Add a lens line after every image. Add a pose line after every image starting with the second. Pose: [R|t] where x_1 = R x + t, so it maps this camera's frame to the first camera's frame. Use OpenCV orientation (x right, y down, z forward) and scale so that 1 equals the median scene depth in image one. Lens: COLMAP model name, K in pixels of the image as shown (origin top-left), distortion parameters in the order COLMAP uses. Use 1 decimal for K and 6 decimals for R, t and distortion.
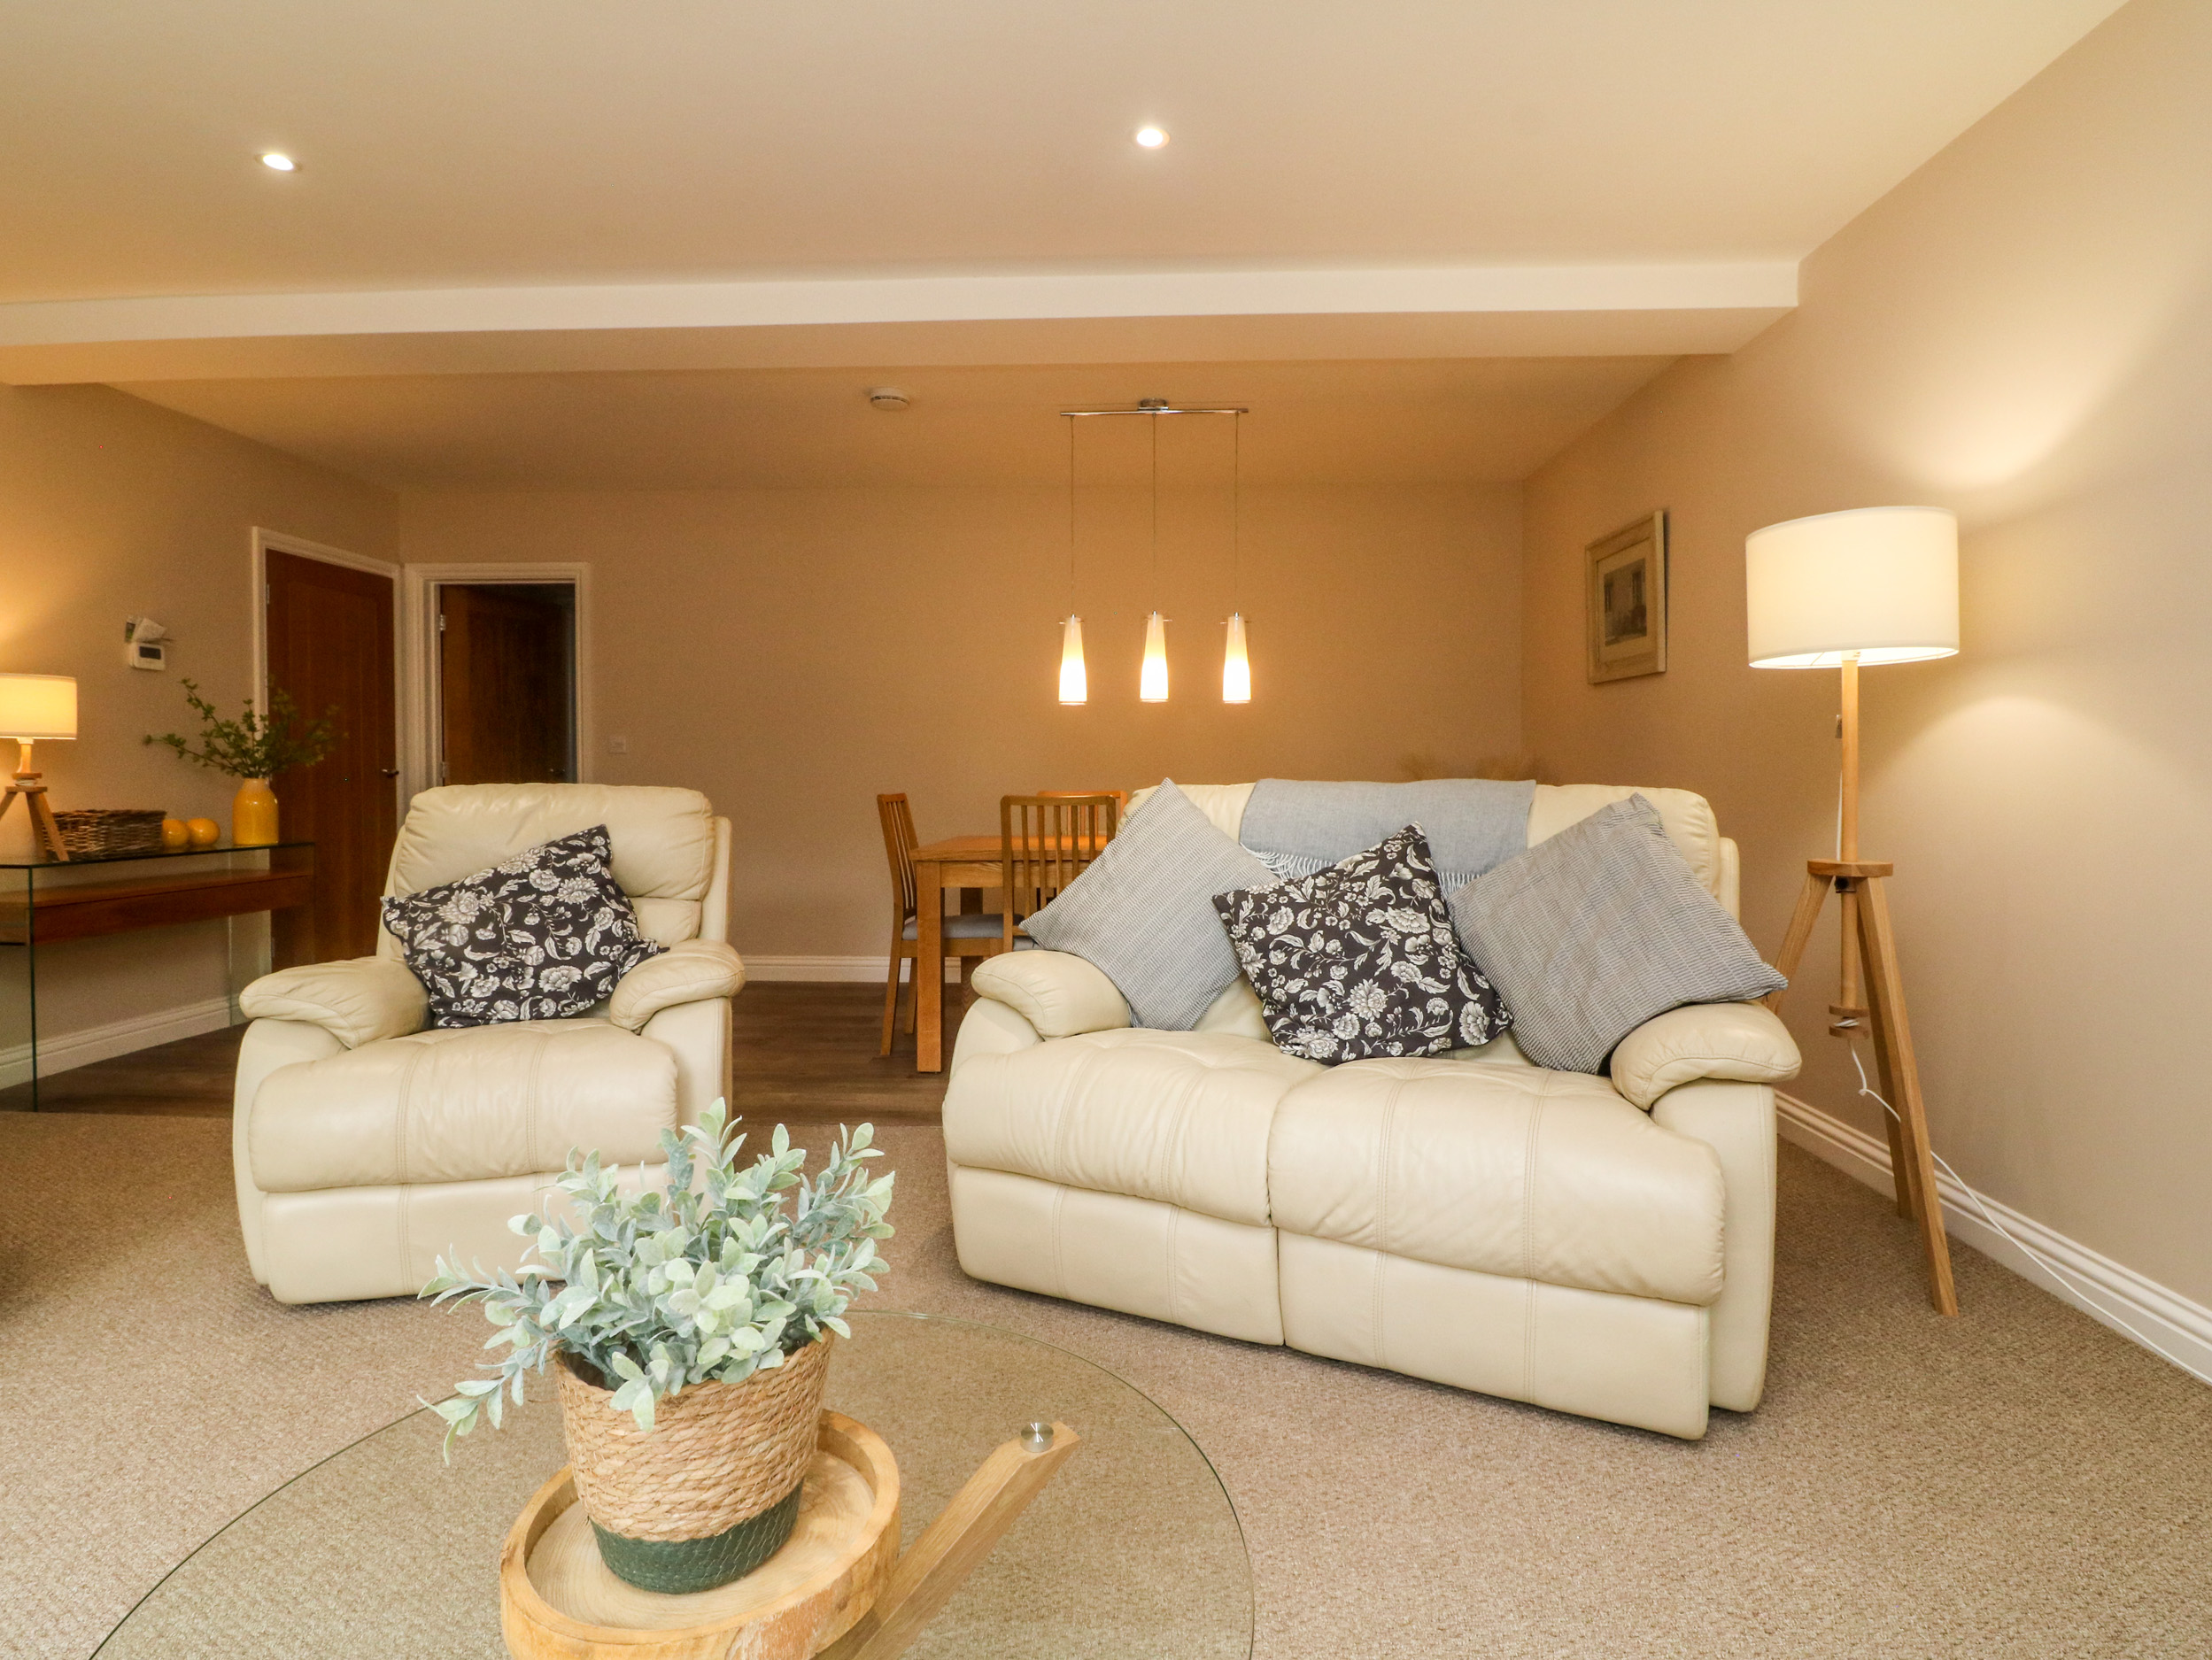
lens RADIAL K [[1136.2, 0, 1105.7], [0, 1136.2, 793.3], [0, 0, 1]] dist [-0.003426, -0.013850]
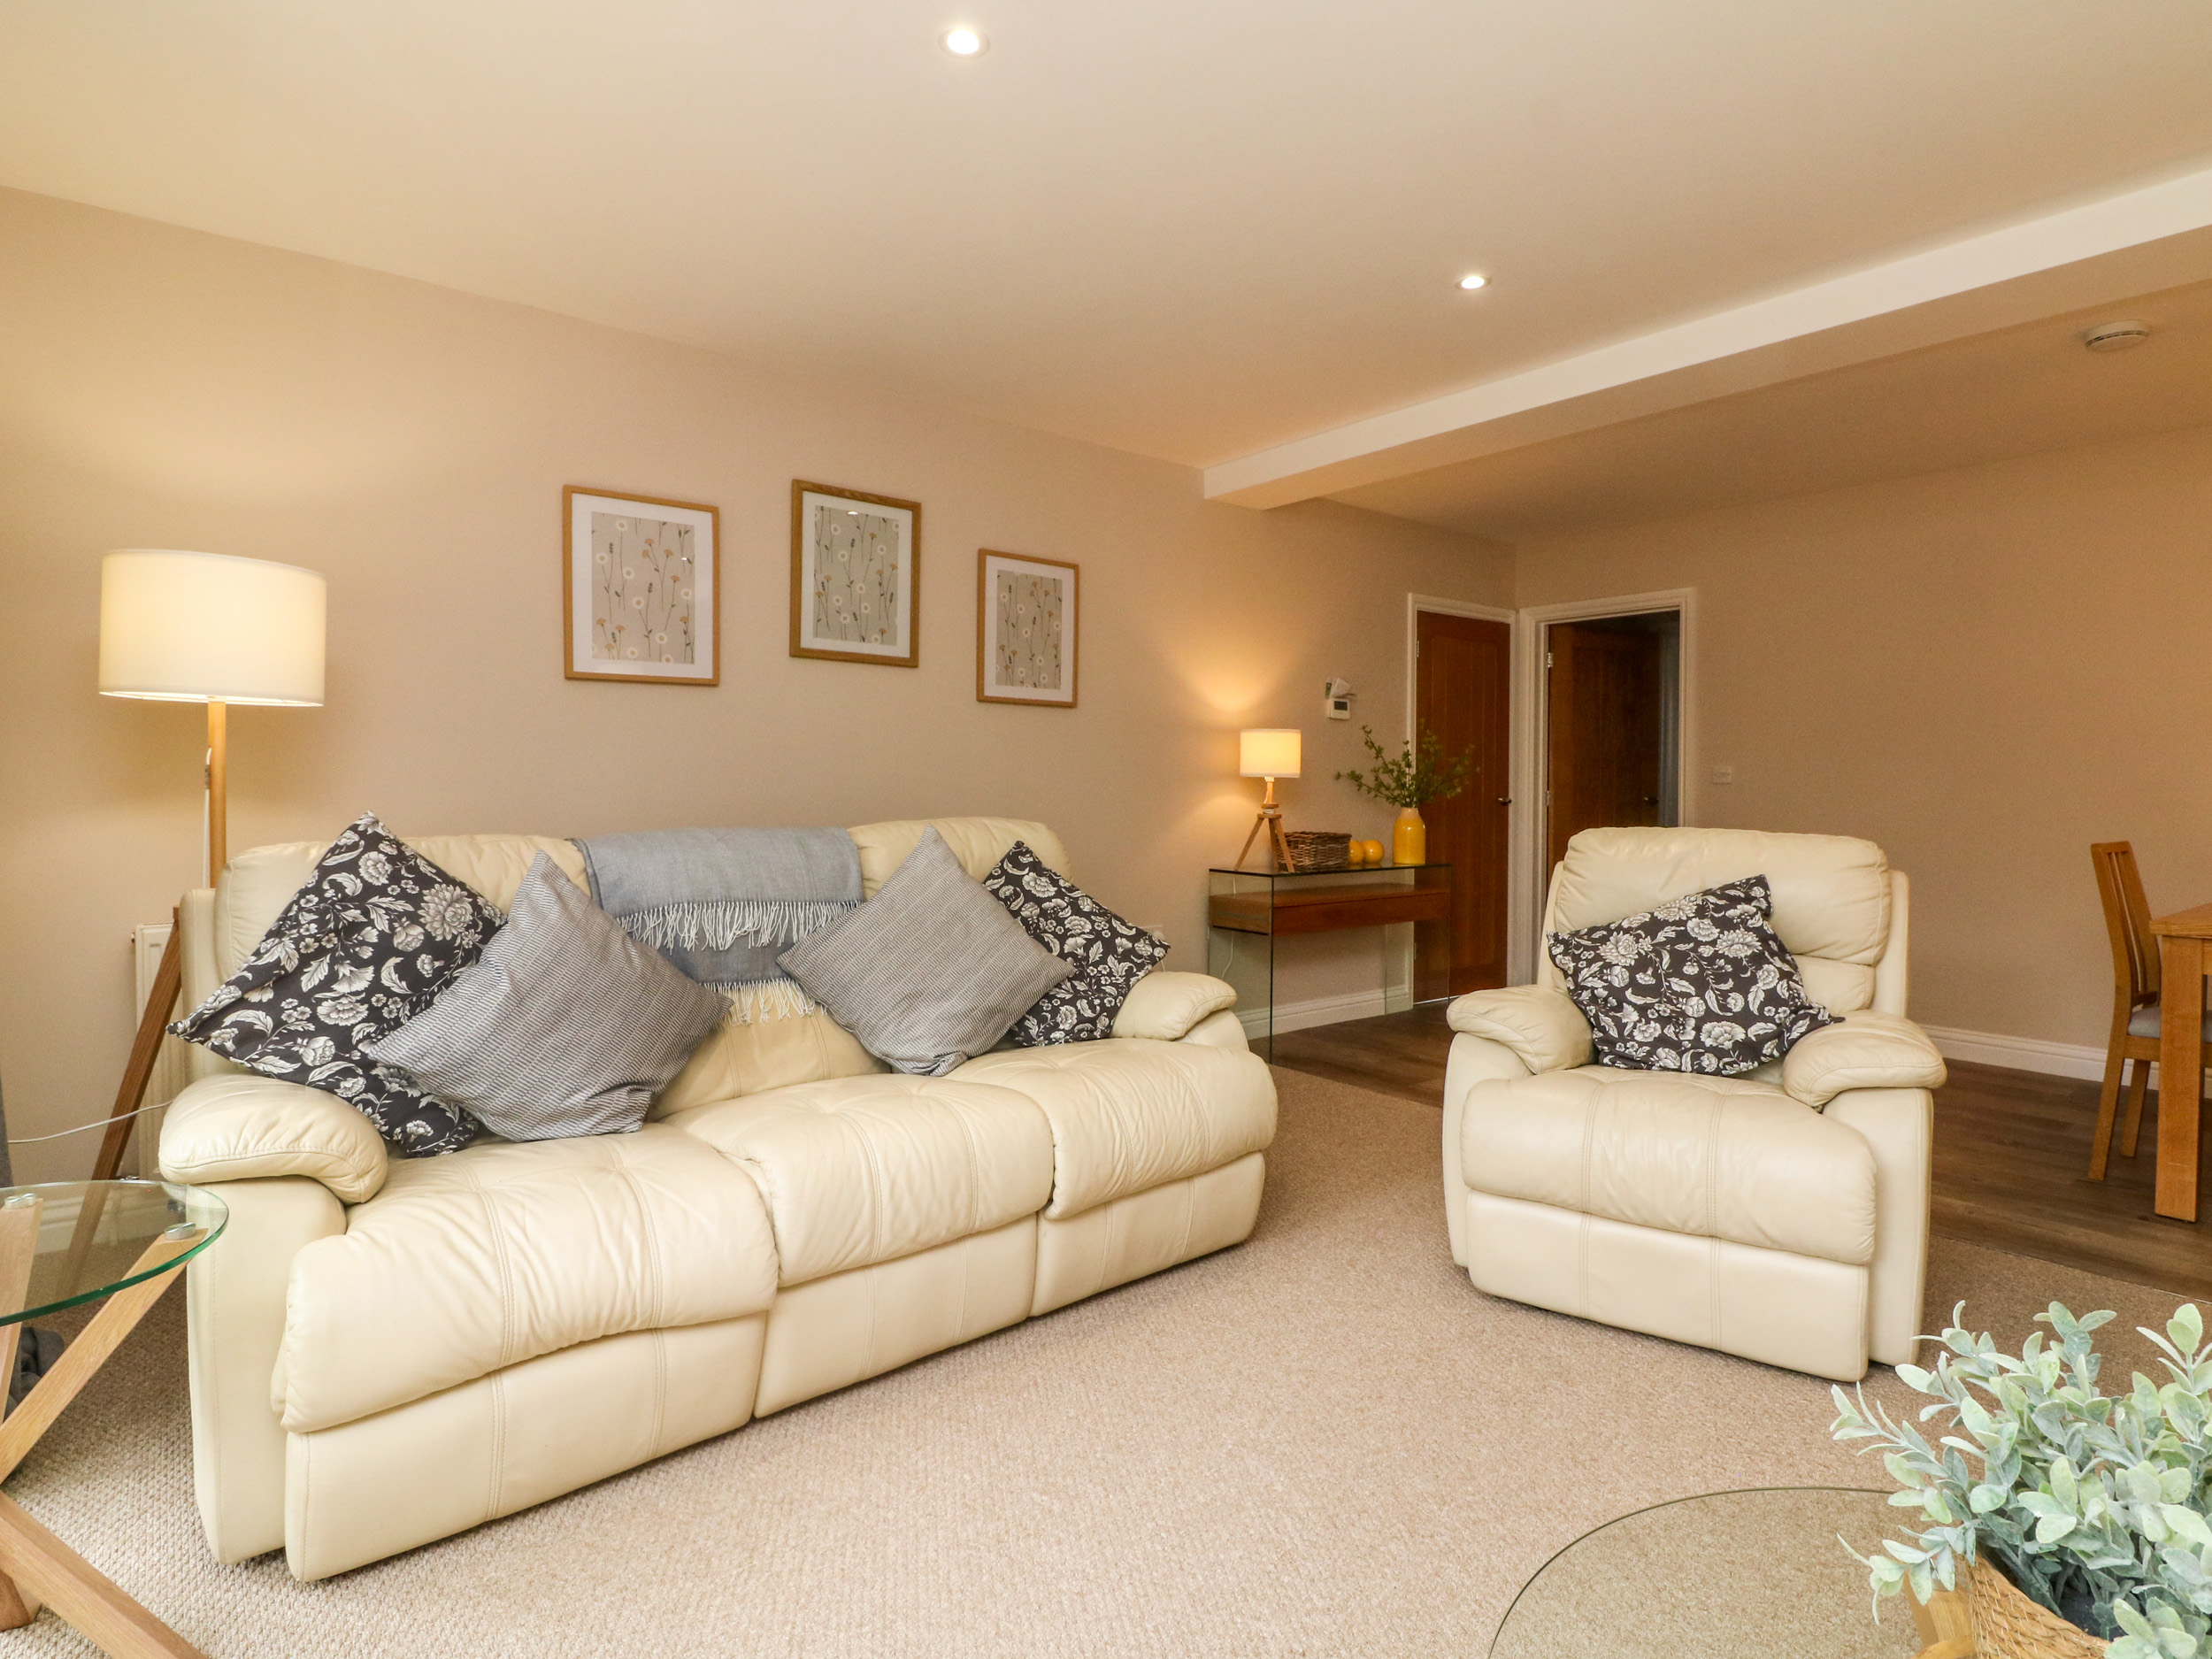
lens RADIAL K [[1154.7, 0, 1116.0], [0, 1154.7, 799.6], [0, 0, 1]] dist [0.003724, -0.016120]
pose [[0.657181, 0.013355, -0.753615, -0.079157], [-0.020774, 0.999784, -0.000399, -0.024870], [0.753447, 0.015918, 0.657316, -0.037548]]
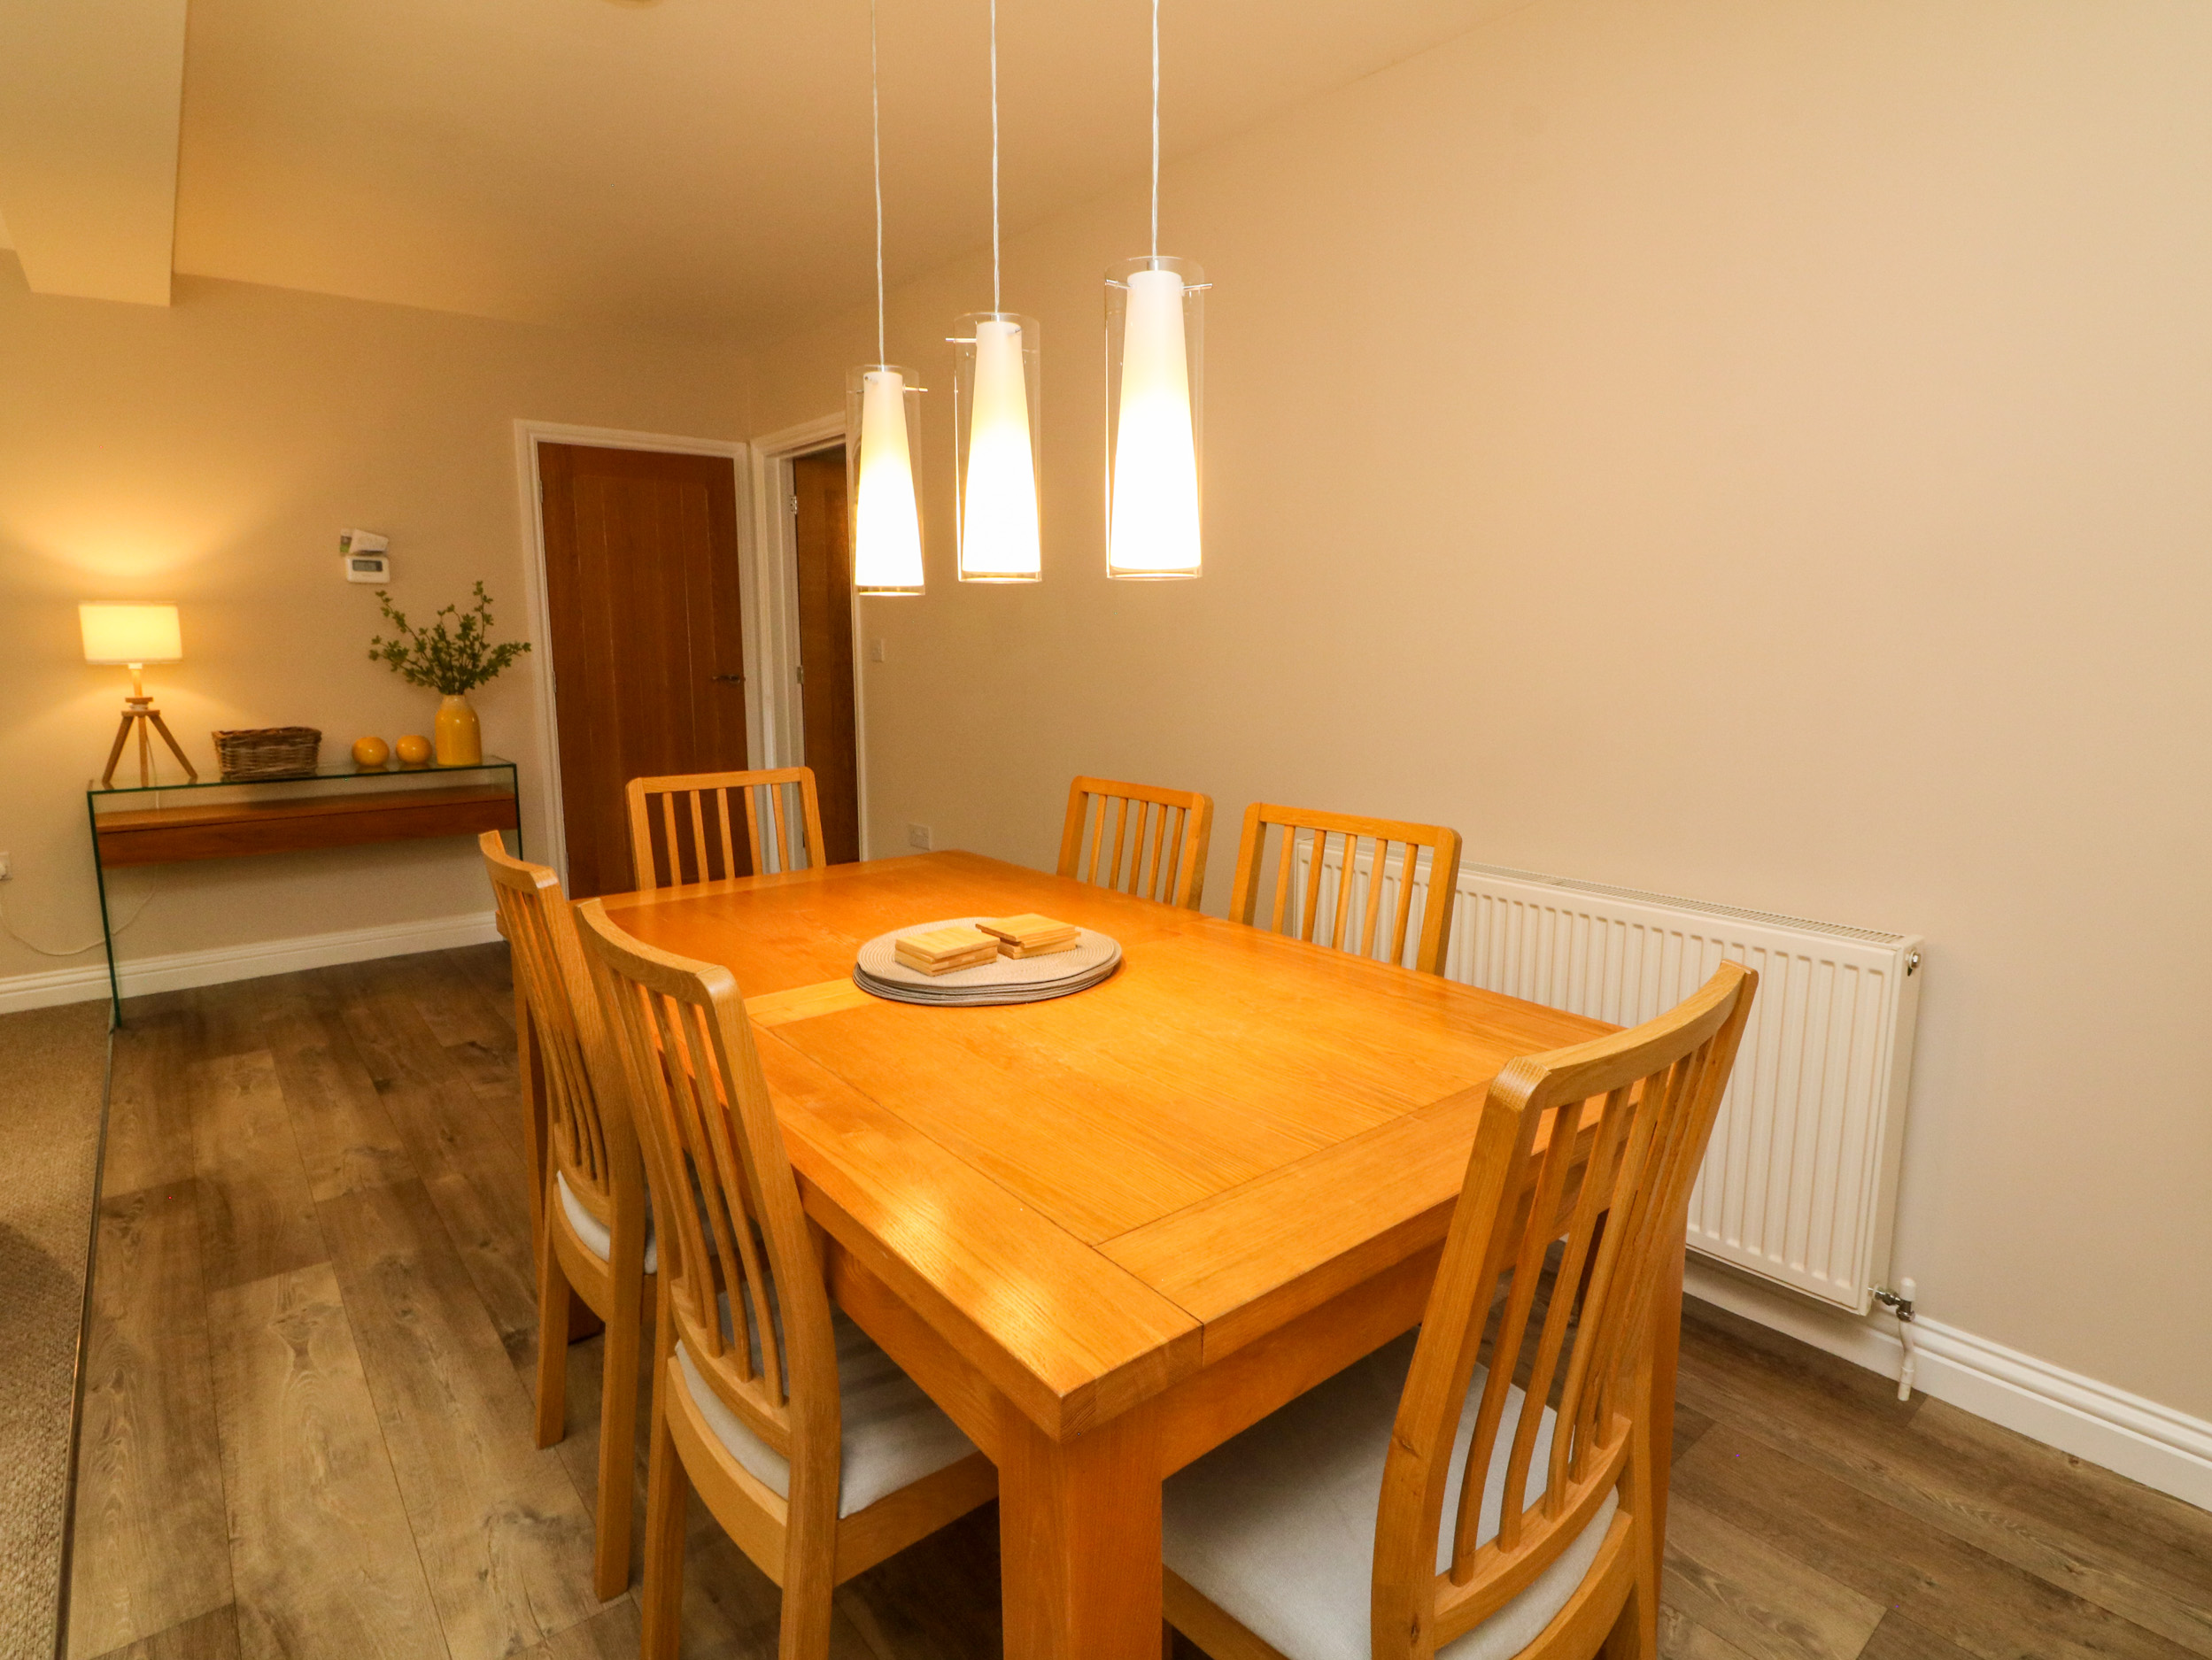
lens RADIAL K [[1143.7, 0, 1117.1], [0, 1143.7, 800.1], [0, 0, 1]] dist [0.003425, -0.016727]
pose [[0.671608, 0.106409, -0.733225, 0.541990], [-0.014383, 0.991319, 0.130690, -0.097359], [0.740767, -0.077226, 0.667309, 1.267834]]
